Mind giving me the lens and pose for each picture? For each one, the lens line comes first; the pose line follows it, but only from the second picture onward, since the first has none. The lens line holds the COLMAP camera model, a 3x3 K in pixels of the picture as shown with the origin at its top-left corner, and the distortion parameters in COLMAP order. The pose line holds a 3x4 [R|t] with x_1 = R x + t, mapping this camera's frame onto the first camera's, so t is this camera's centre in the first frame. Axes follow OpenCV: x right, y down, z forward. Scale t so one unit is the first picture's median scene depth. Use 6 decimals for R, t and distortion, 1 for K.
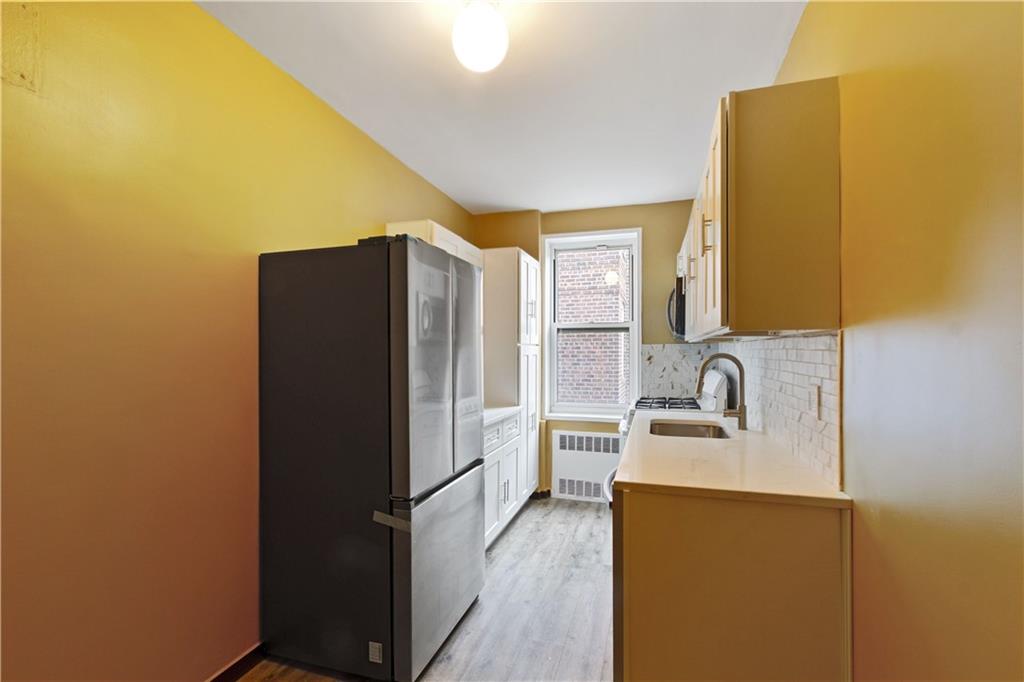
lens RADIAL K [[477.3, 0, 484.6], [0, 477.3, 374.7], [0, 0, 1]] dist [0.000510, 0.000414]
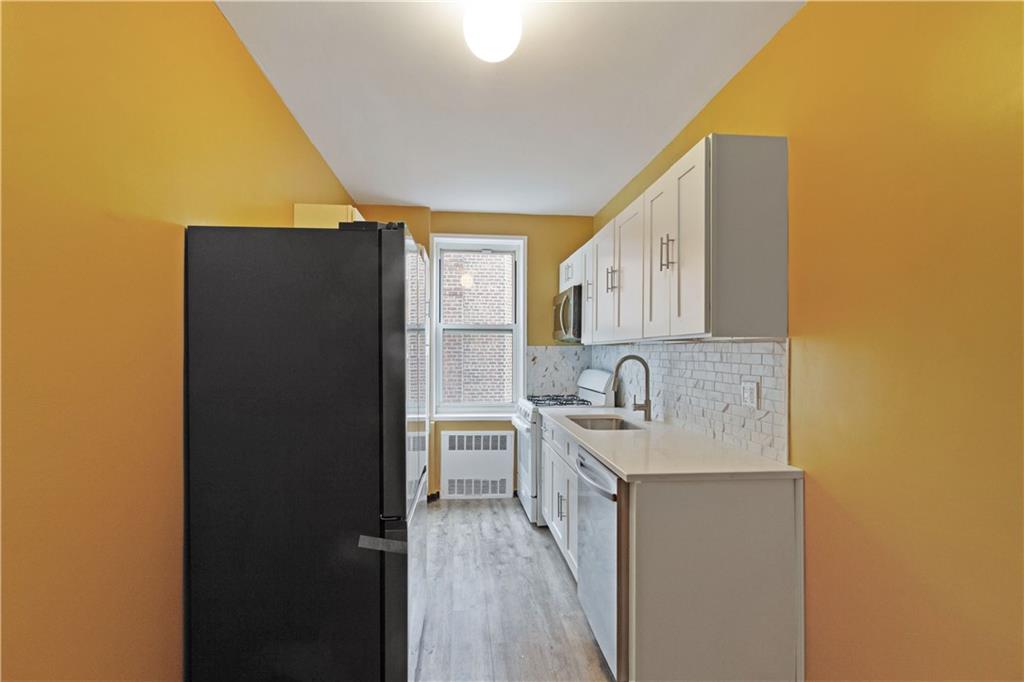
lens RADIAL K [[477.3, 0, 504.4], [0, 477.3, 375.8], [0, 0, 1]] dist [0.000510, 0.000414]
pose [[0.920578, -0.015137, 0.390265, -0.177161], [0.013970, 0.999885, 0.005829, -0.004500], [-0.390309, 0.000086, 0.920684, 0.051096]]
